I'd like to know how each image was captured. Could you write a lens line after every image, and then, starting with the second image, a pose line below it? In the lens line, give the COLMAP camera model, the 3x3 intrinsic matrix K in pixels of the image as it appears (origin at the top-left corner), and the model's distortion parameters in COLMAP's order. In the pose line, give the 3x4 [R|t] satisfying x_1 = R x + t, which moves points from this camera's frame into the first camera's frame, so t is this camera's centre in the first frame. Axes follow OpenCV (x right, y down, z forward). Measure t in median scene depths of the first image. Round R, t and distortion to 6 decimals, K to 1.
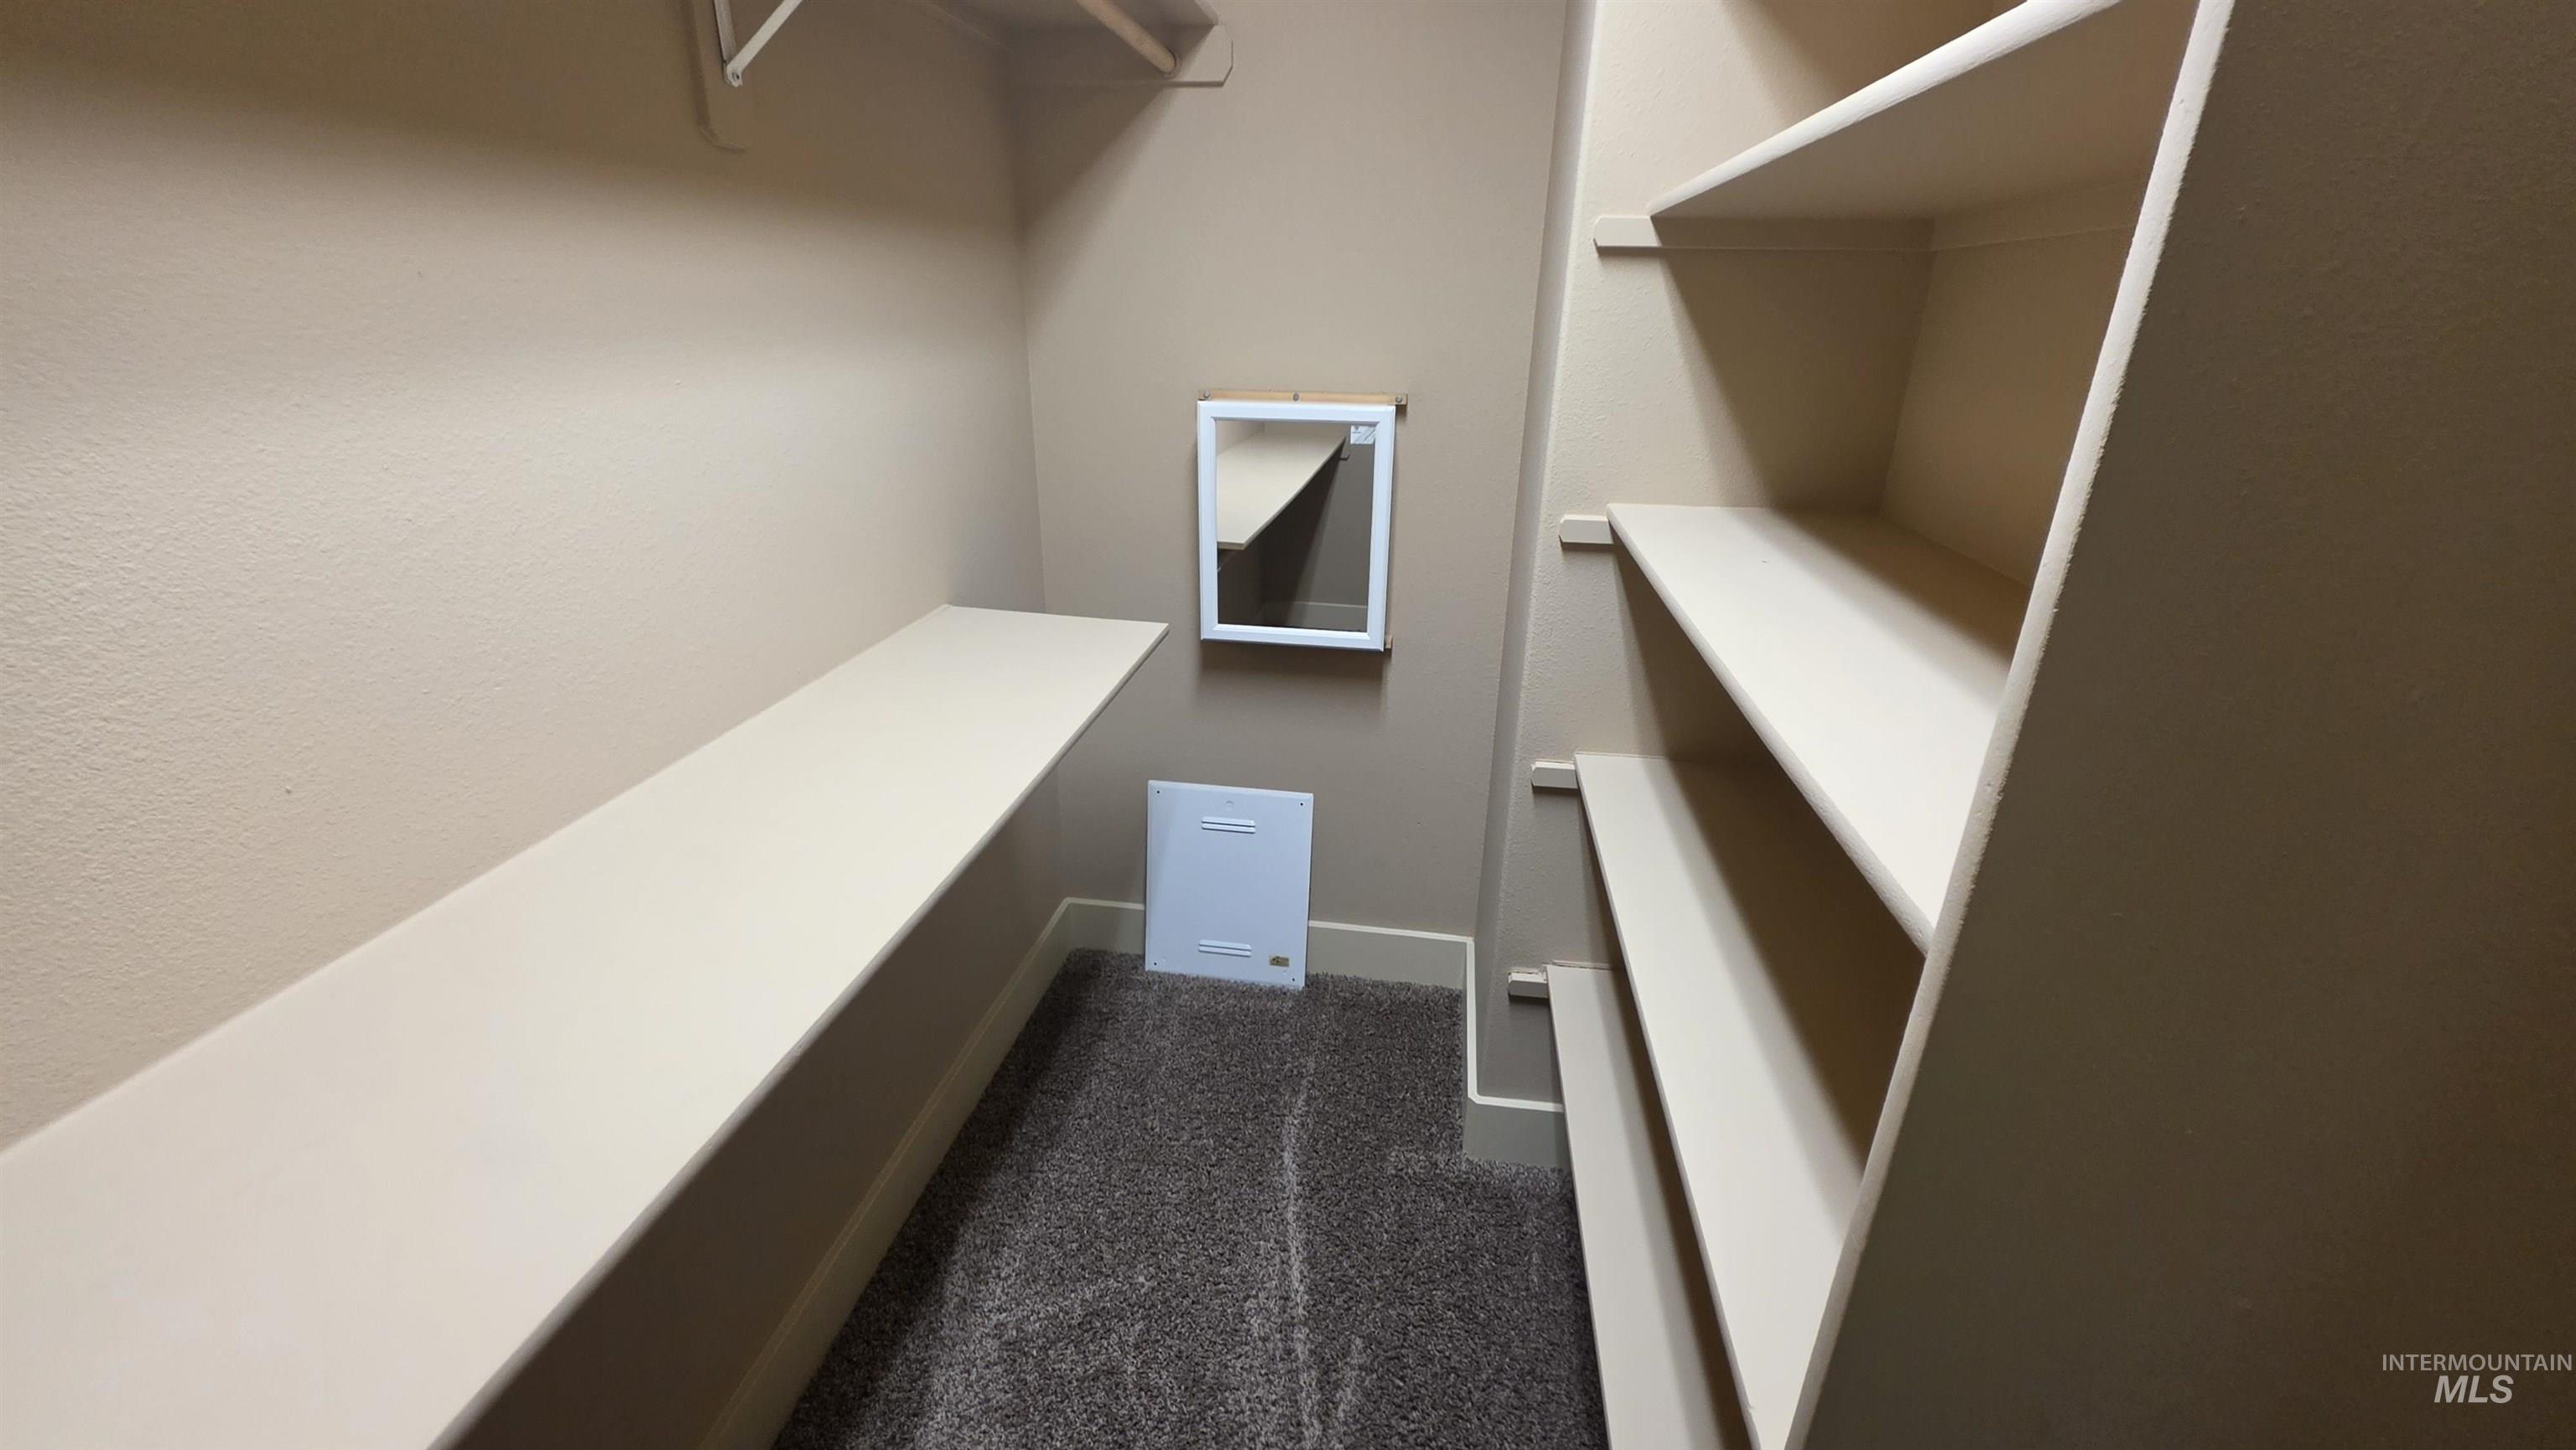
lens RADIAL K [[1038.4, 0, 1288.1], [0, 1038.4, 713.0], [0, 0, 1]] dist [-0.001079, 0.000002]
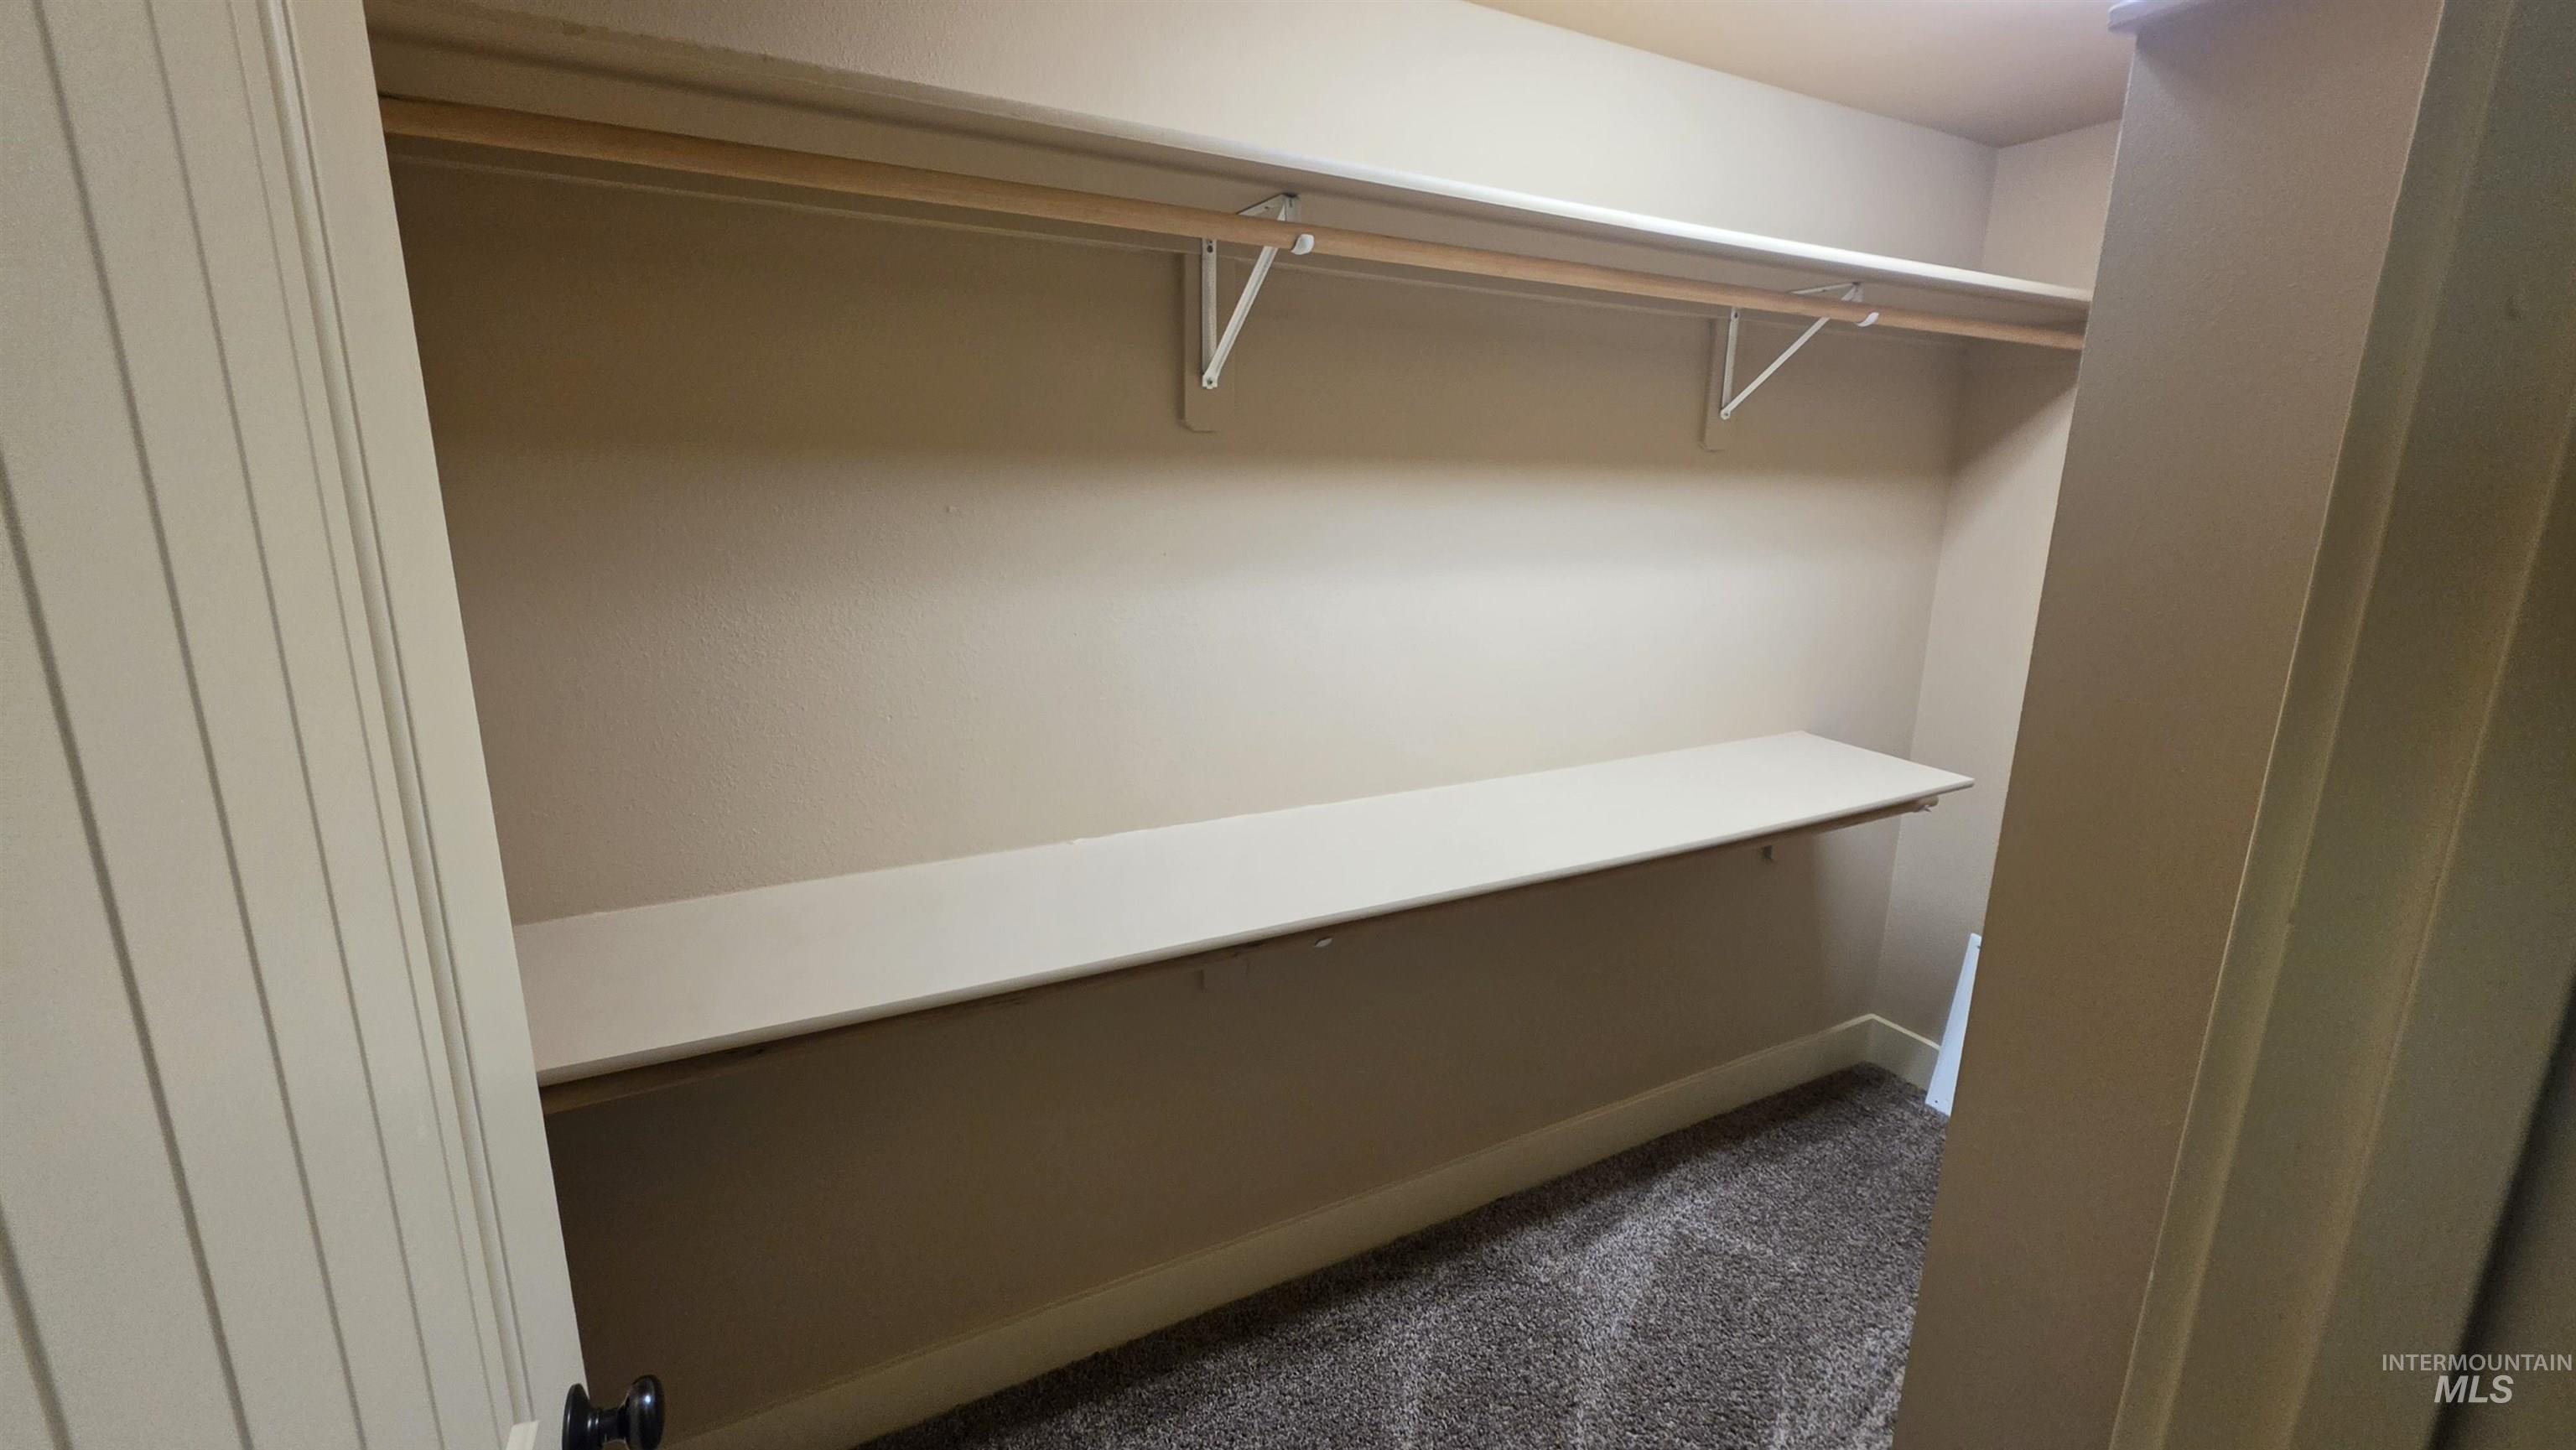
lens RADIAL K [[1038.4, 0, 1291.4], [0, 1038.4, 716.3], [0, 0, 1]] dist [-0.001079, 0.000002]
pose [[0.600717, 0.177892, -0.779418, 0.330370], [-0.295964, 0.955146, -0.010107, 0.094390], [0.742660, 0.236751, 0.626422, -0.373154]]
